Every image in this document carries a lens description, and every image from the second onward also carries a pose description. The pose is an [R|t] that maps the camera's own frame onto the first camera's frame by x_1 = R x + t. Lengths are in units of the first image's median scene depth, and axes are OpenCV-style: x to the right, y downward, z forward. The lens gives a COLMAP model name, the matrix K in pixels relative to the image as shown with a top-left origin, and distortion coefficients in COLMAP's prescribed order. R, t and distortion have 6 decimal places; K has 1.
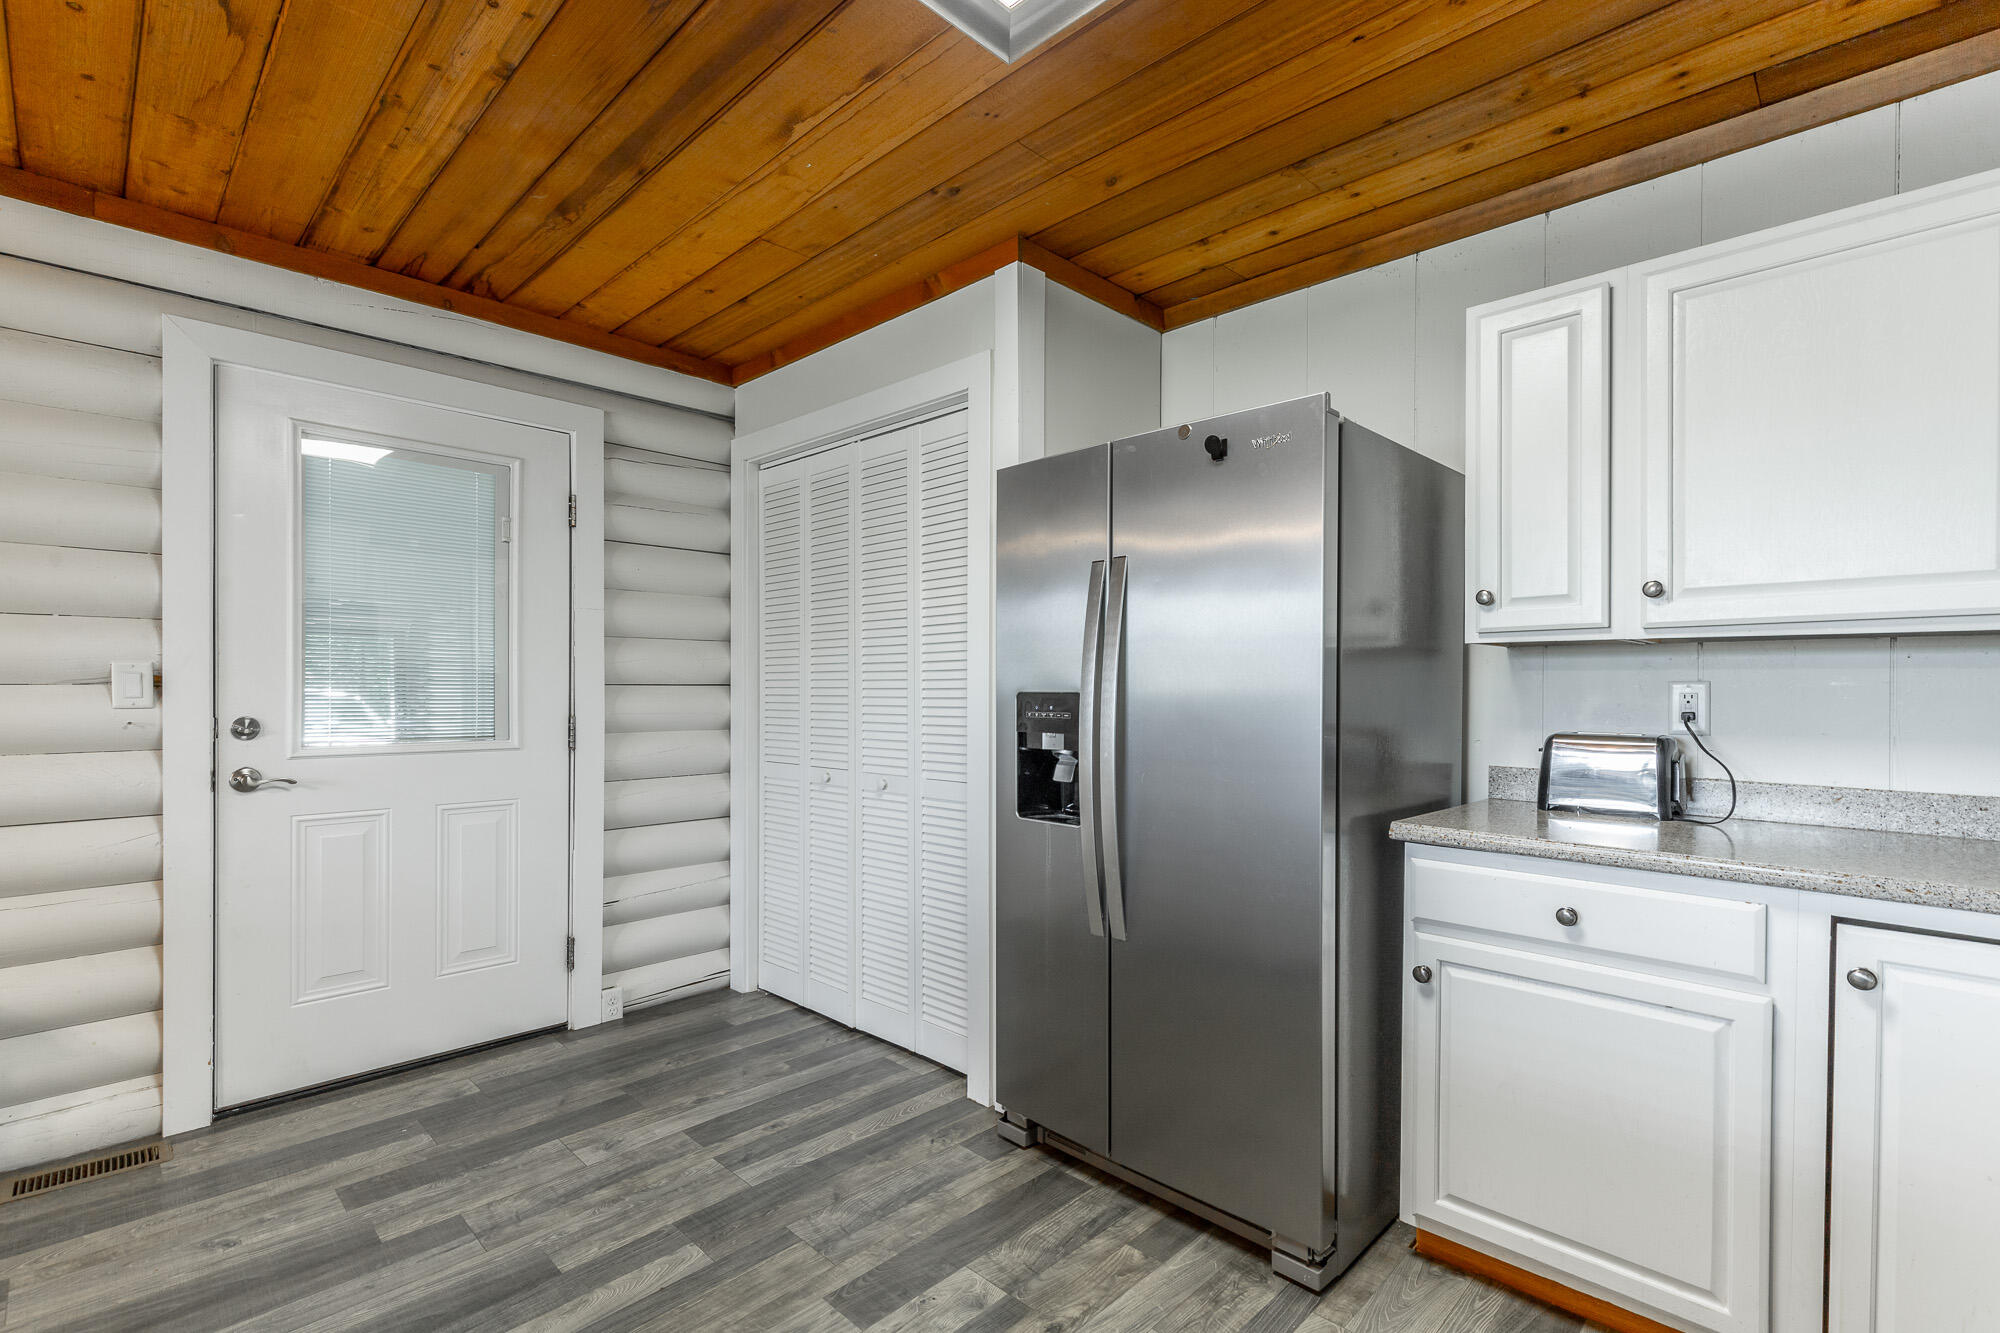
lens RADIAL K [[910.2, 0, 1005.2], [0, 910.2, 695.8], [0, 0, 1]] dist [0.009161, -0.001404]
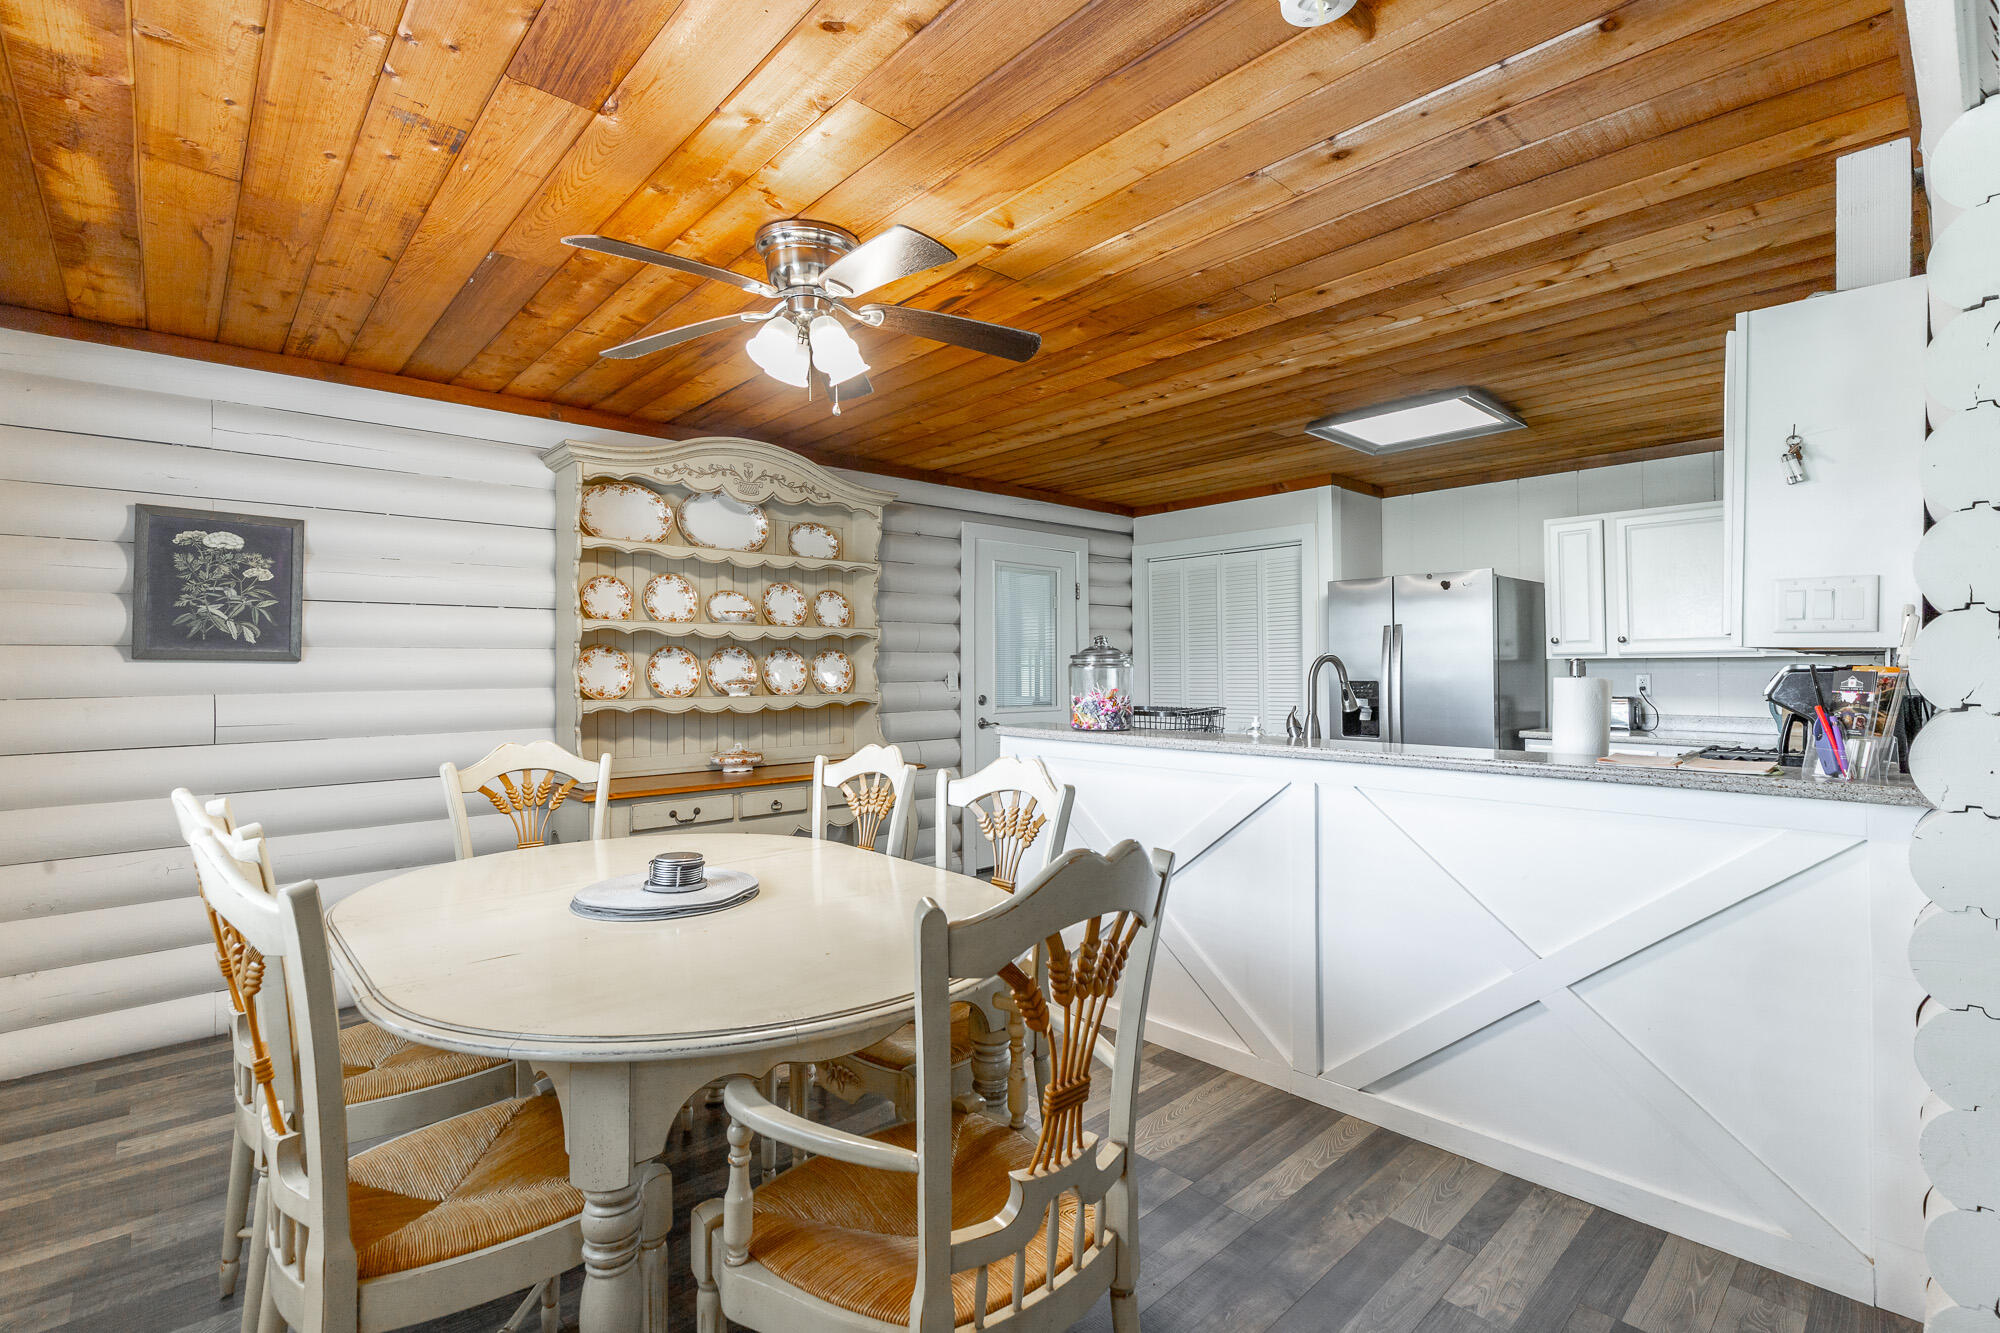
lens RADIAL K [[910.2, 0, 1004.6], [0, 910.2, 661.4], [0, 0, 1]] dist [0.009161, -0.001404]
pose [[0.998846, -0.010593, -0.046855, -0.717569], [0.009669, 0.999755, -0.019887, -0.015264], [0.047054, 0.019411, 0.998704, -1.303260]]
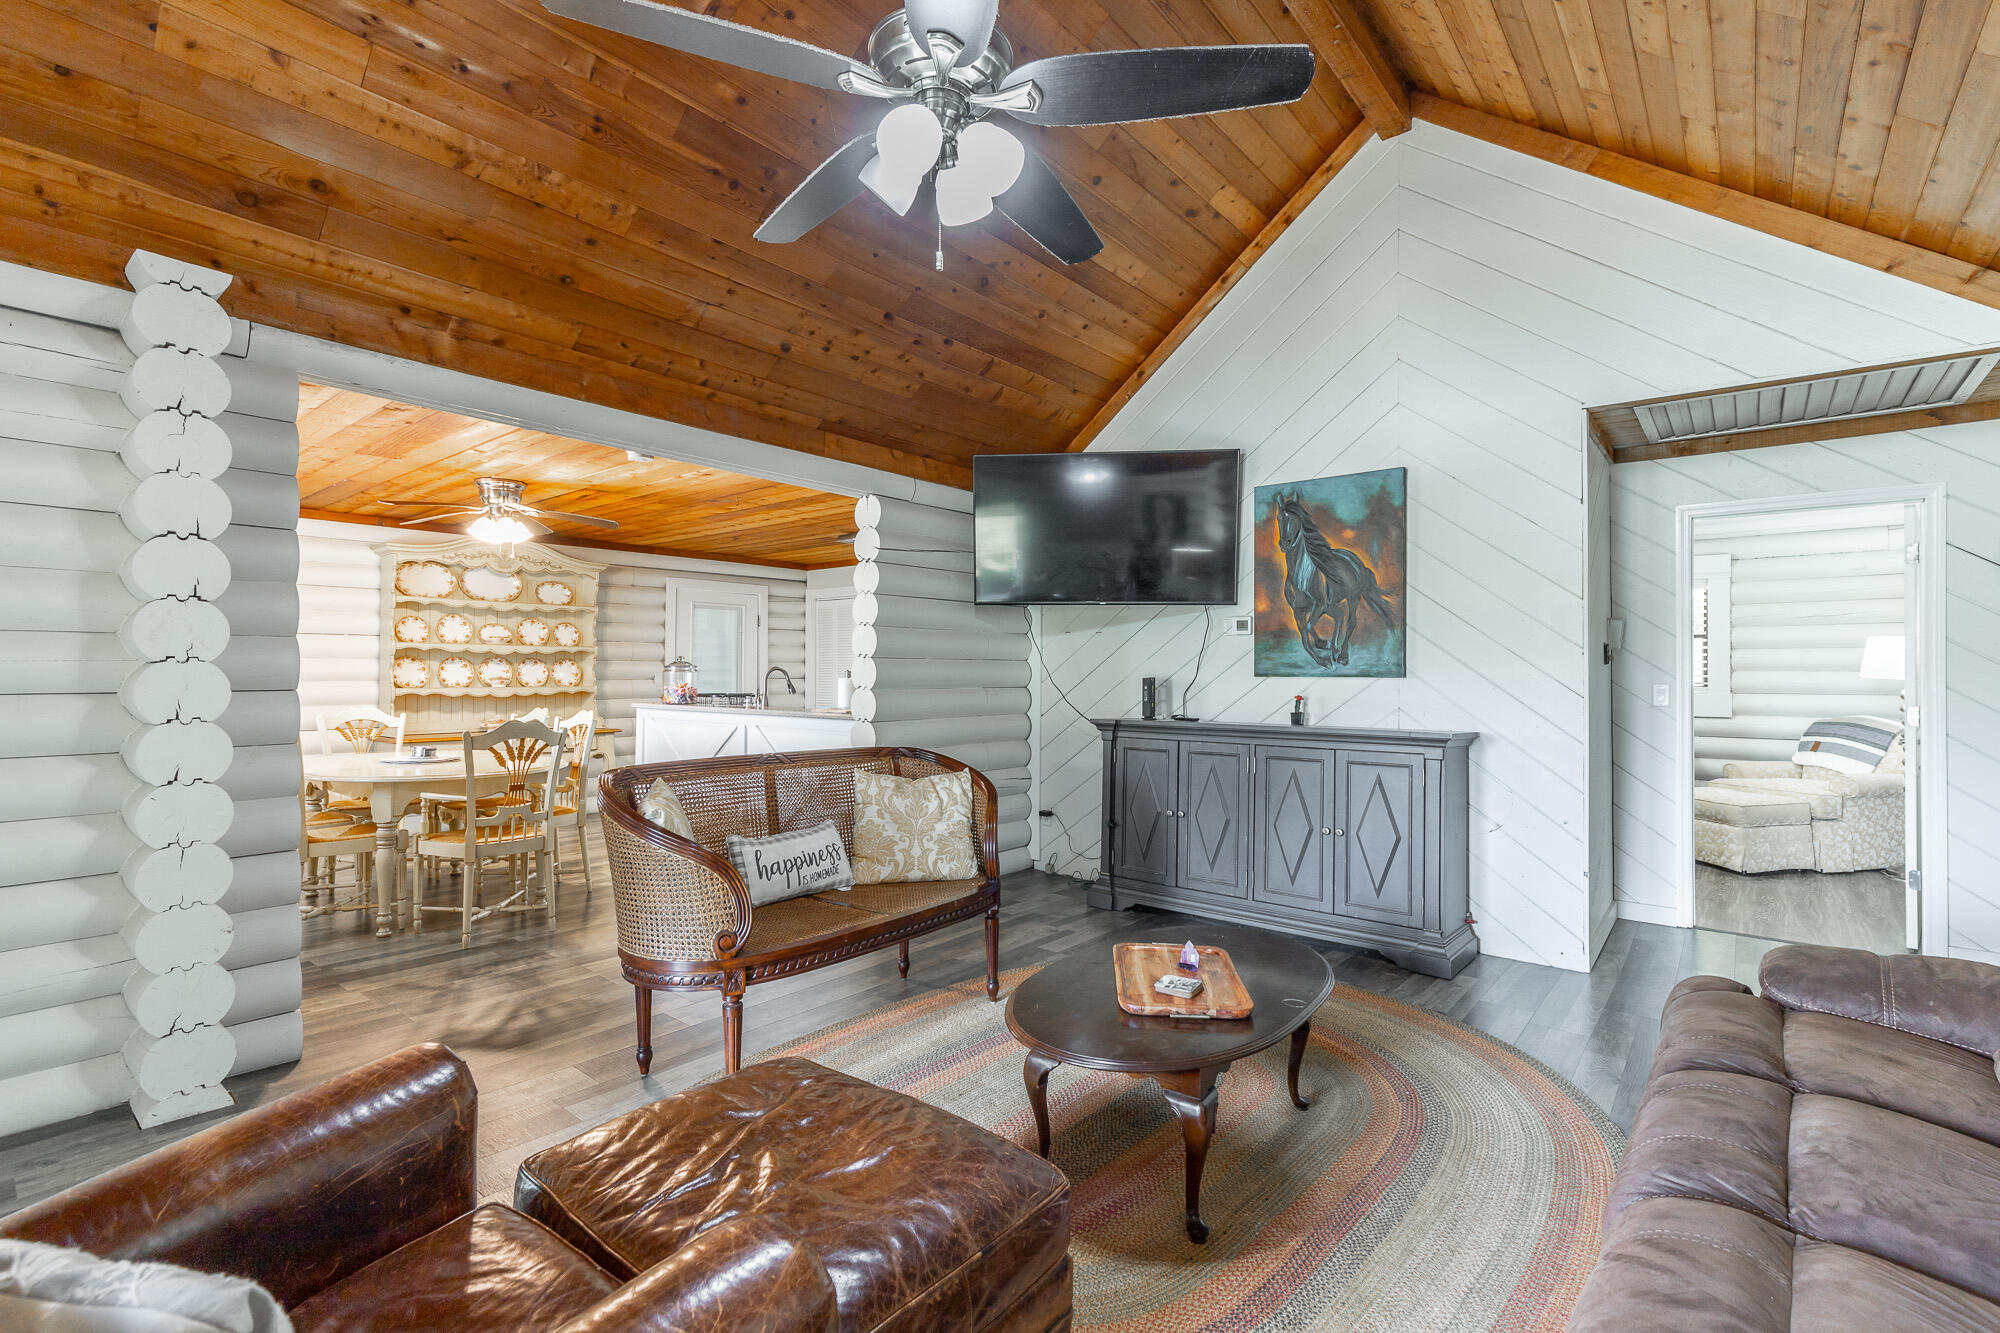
lens RADIAL K [[910.2, 0, 1003.9], [0, 910.2, 664.4], [0, 0, 1]] dist [0.009161, -0.001404]
pose [[0.996407, 0.000103, 0.084692, 0.095251], [0.001349, 0.999853, -0.017087, -0.008846], [-0.084682, 0.017140, 0.996261, -2.703972]]
